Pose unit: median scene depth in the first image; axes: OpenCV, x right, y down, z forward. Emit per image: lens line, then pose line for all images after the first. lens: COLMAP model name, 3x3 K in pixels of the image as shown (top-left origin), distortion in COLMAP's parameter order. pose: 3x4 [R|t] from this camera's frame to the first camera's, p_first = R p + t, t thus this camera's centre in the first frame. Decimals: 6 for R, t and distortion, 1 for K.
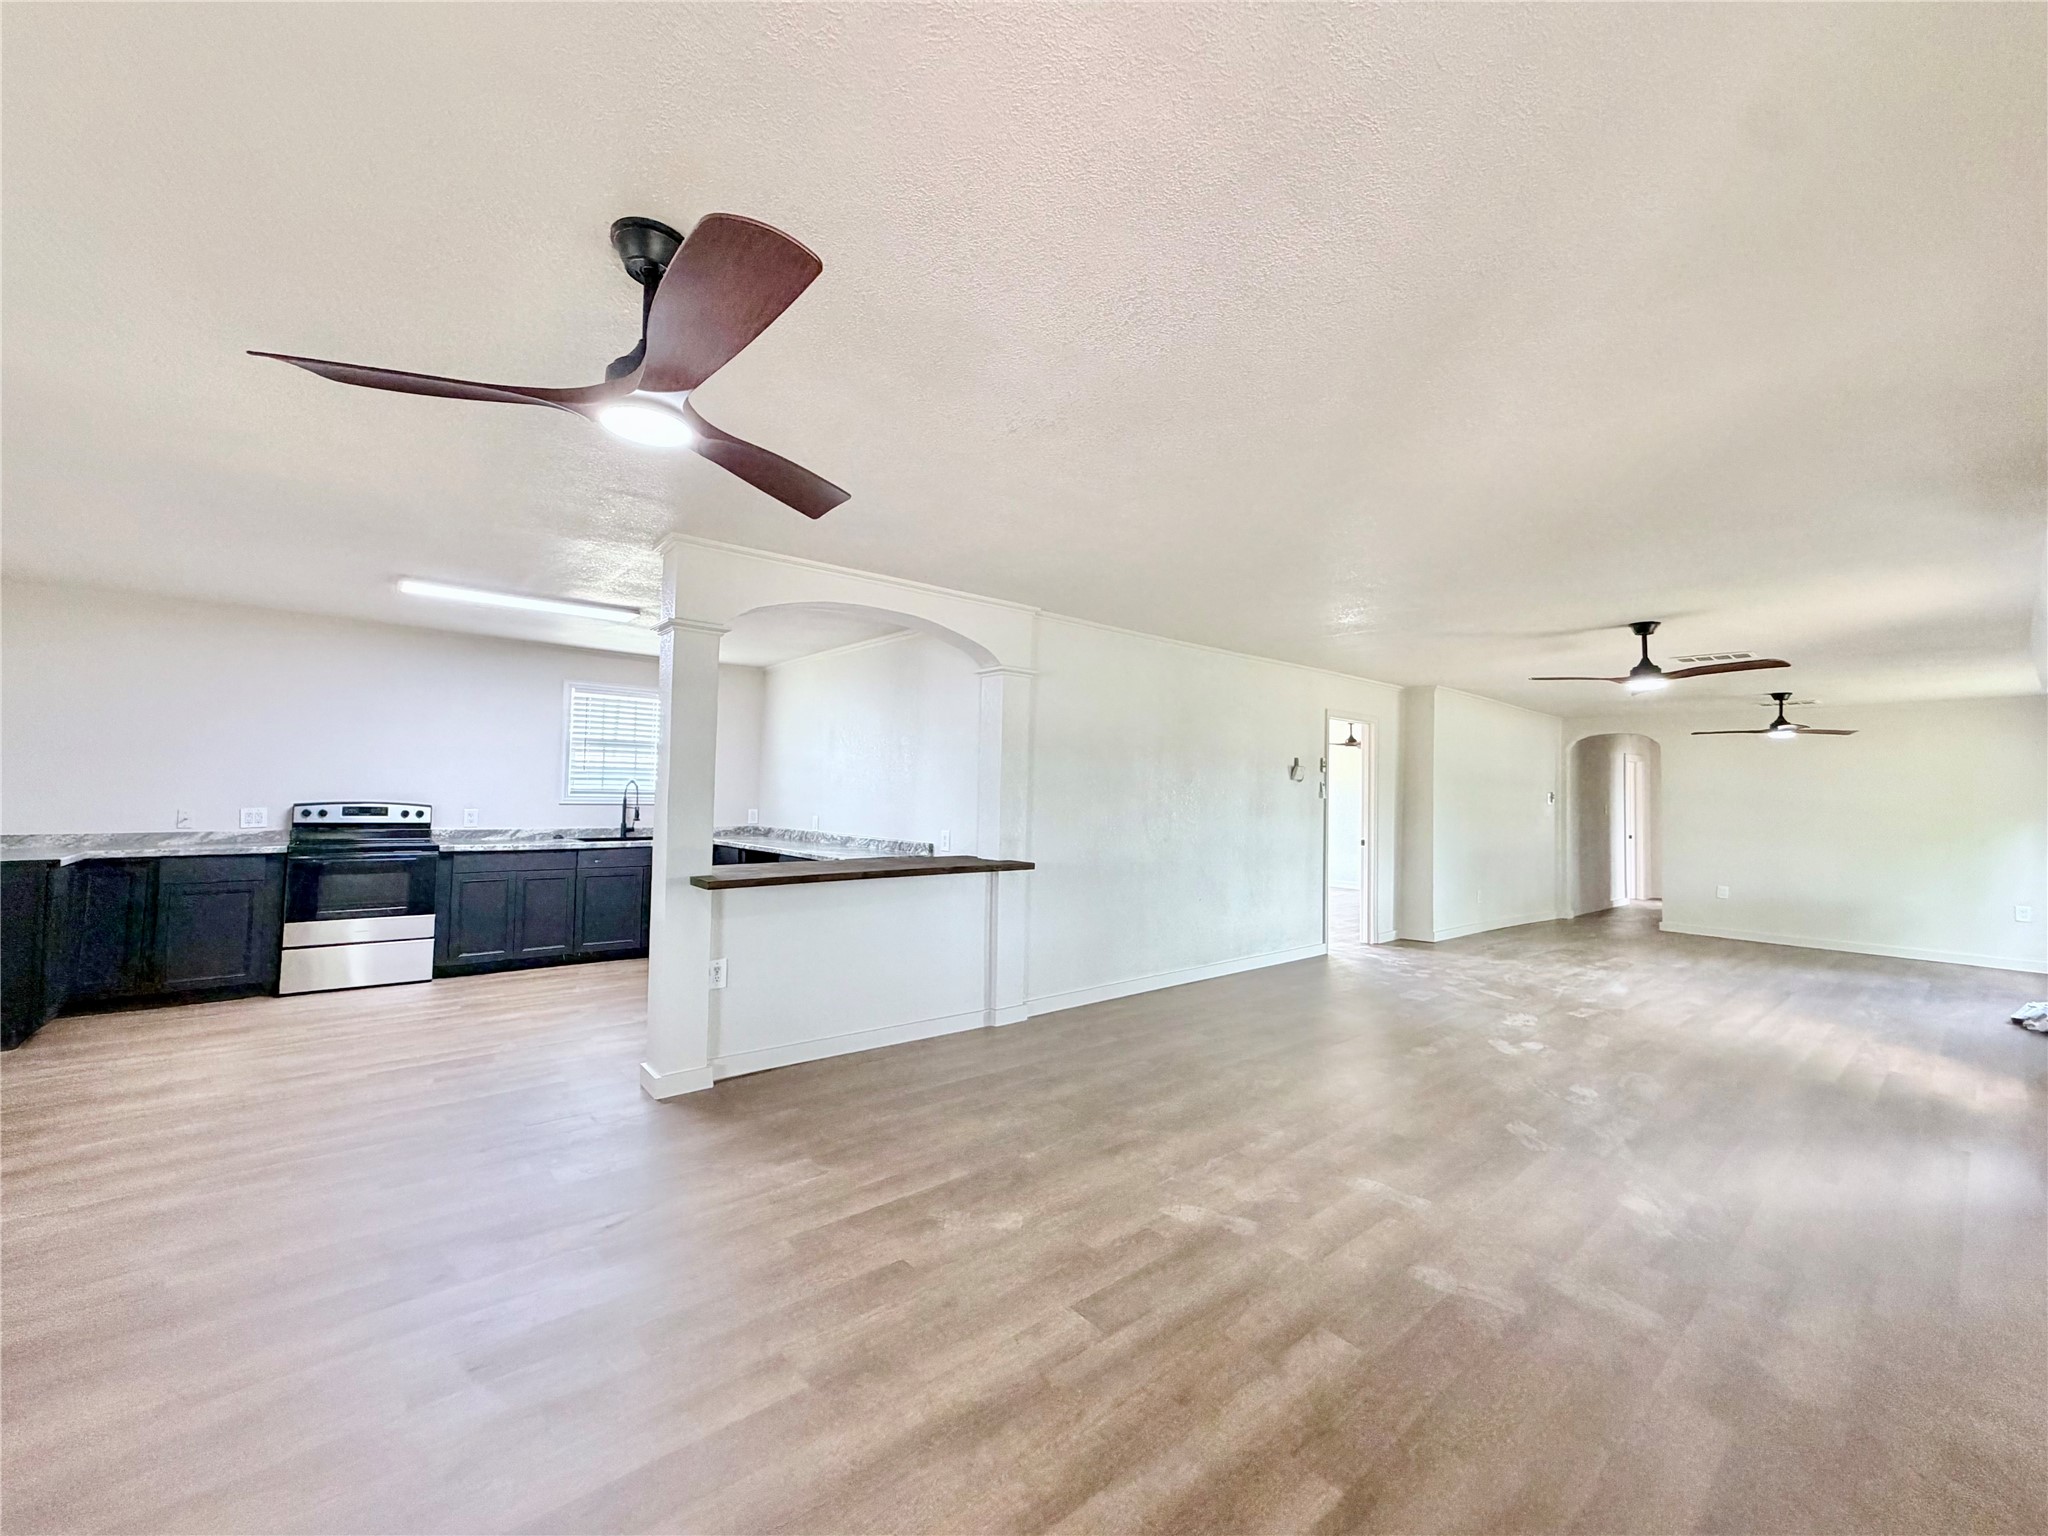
lens RADIAL K [[820.8, 0, 1015.2], [0, 820.8, 767.5], [0, 0, 1]] dist [0.001479, 0.000182]
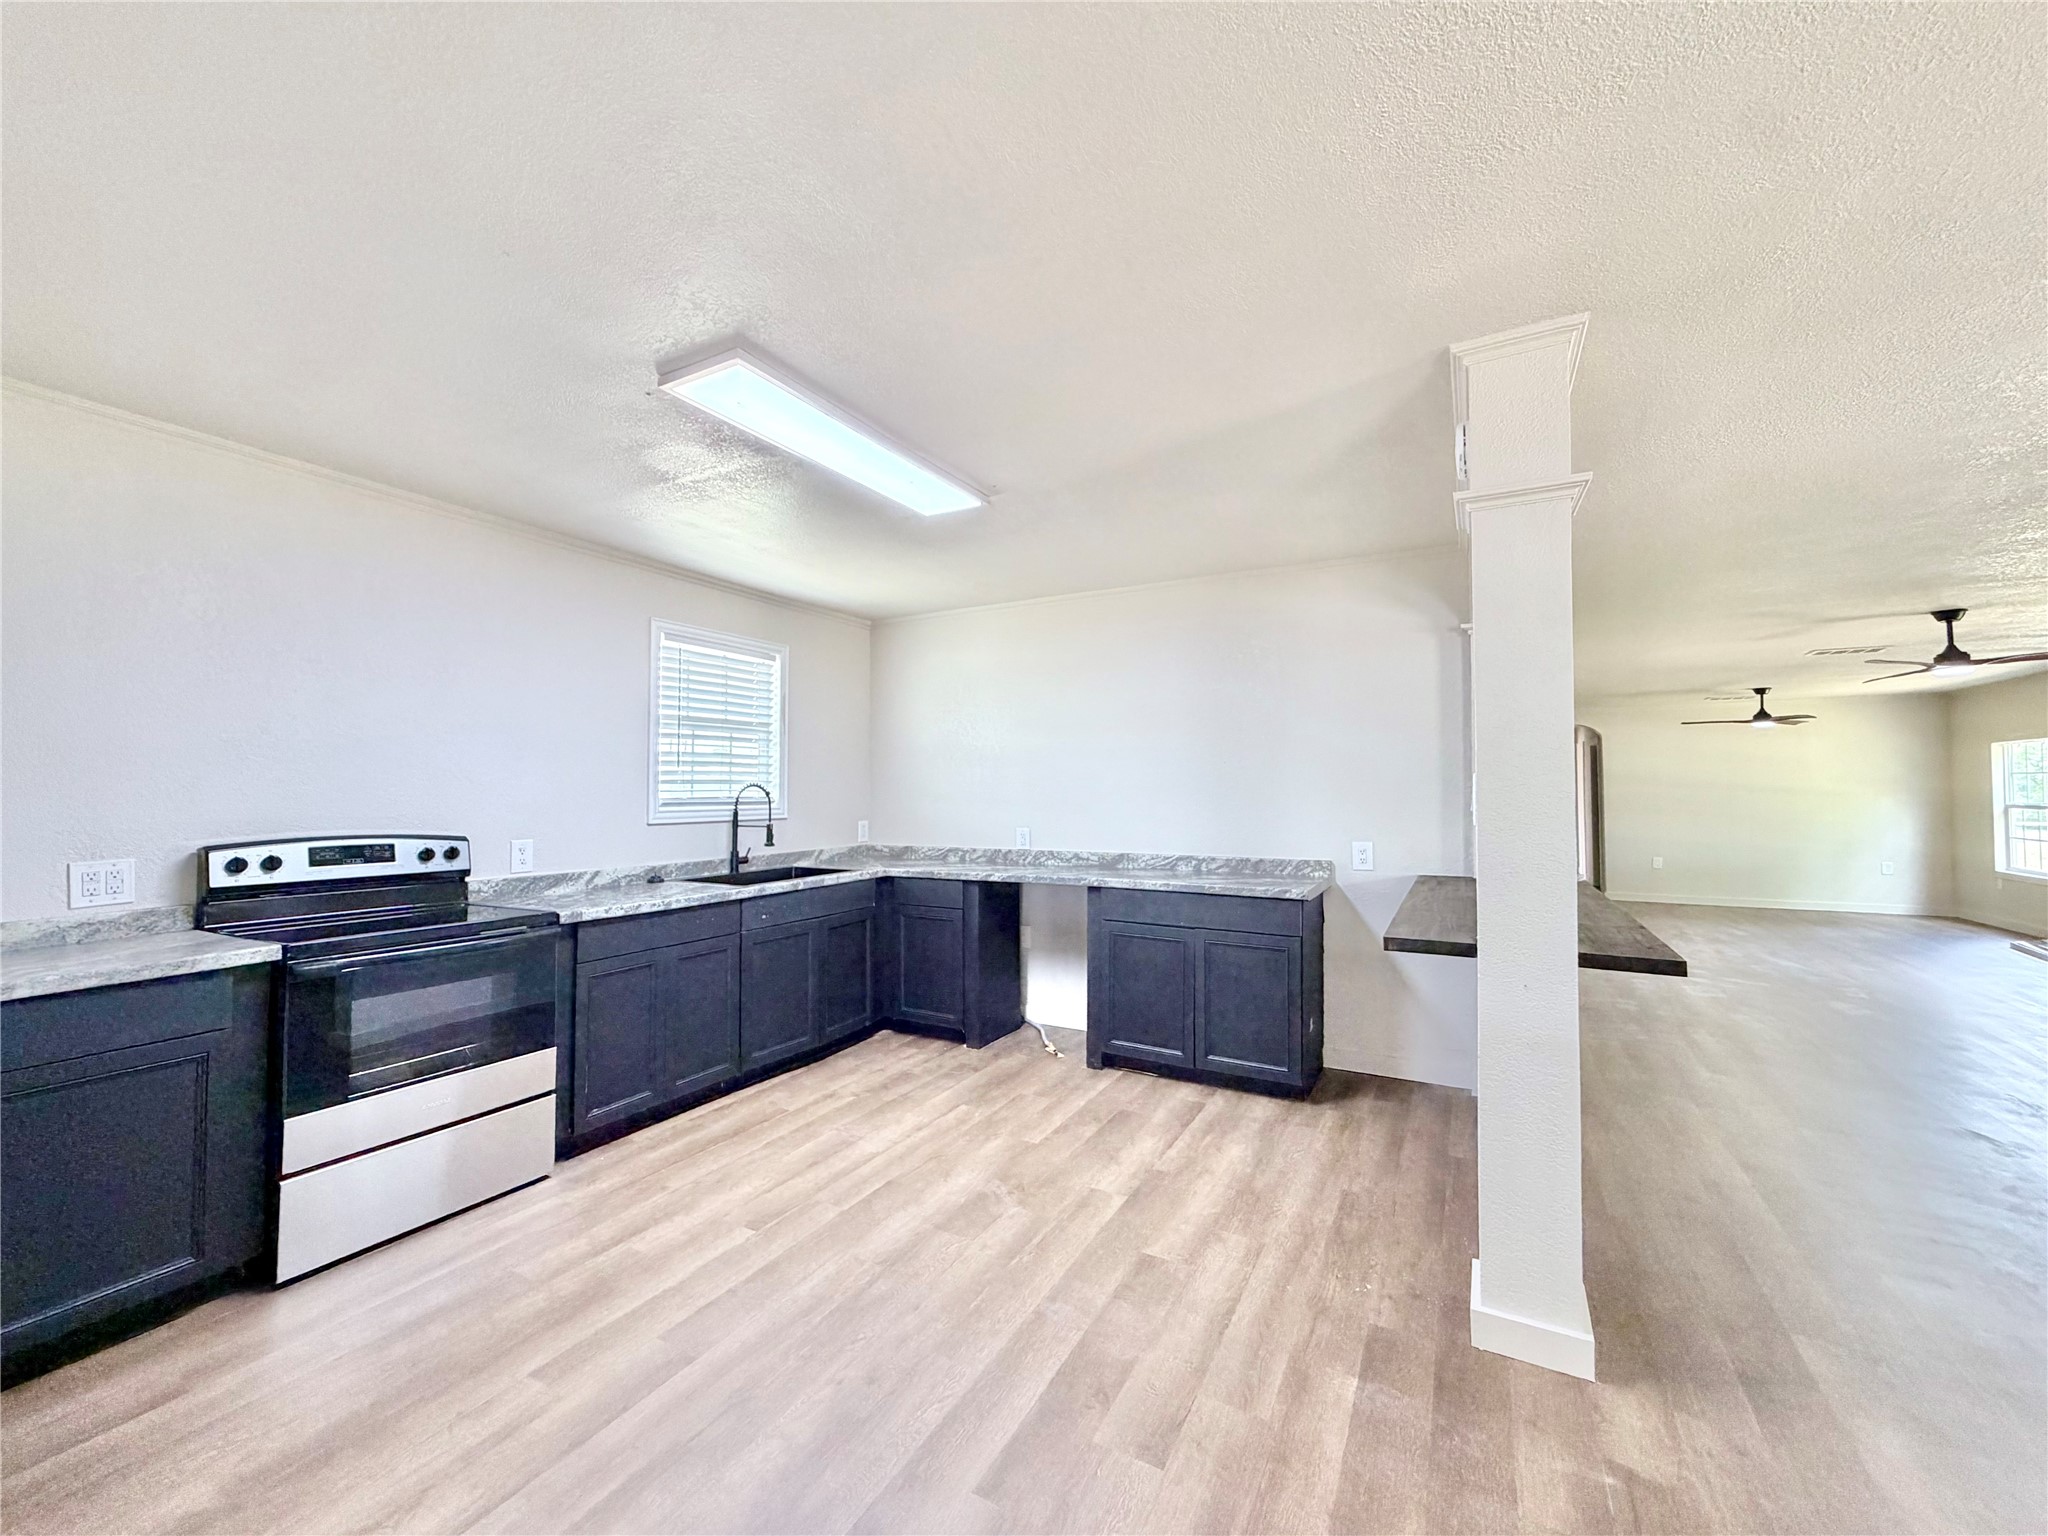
lens RADIAL K [[820.8, 0, 1015.2], [0, 820.8, 767.5], [0, 0, 1]] dist [0.001479, 0.000182]
pose [[0.933381, -0.012533, 0.358667, -0.611681], [0.010169, 0.999912, 0.008476, 0.000476], [-0.358742, -0.004264, 0.933427, 0.403321]]
